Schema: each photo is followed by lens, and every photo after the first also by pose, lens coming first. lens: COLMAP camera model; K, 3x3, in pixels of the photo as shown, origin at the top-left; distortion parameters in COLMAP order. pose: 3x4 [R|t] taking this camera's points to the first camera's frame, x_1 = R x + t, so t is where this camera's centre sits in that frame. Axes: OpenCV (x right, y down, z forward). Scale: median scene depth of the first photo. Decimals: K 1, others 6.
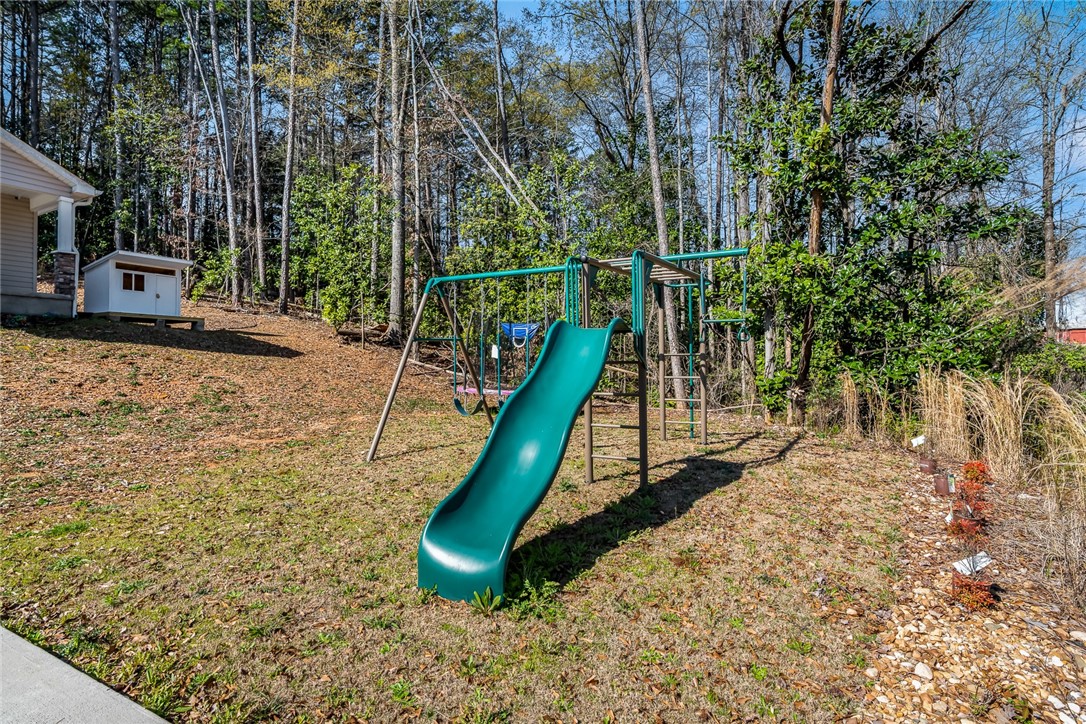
lens RADIAL K [[577.8, 0, 546.6], [0, 577.8, 363.8], [0, 0, 1]] dist [-0.002337, -0.000446]
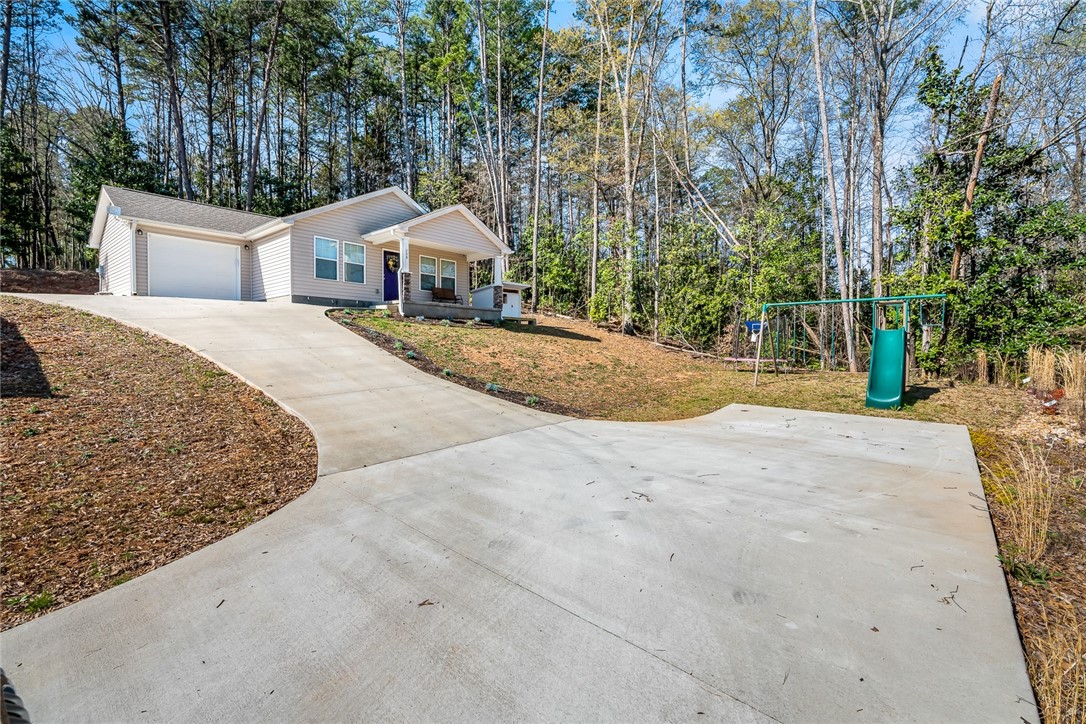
lens RADIAL K [[506.1, 0, 543.0], [0, 506.1, 362.0], [0, 0, 1]] dist [-0.001788, 0.000930]
pose [[0.984838, 0.003532, -0.173440, -0.481062], [0.002098, 0.999477, 0.032266, 0.000472], [0.173463, -0.032141, 0.984316, -0.694647]]
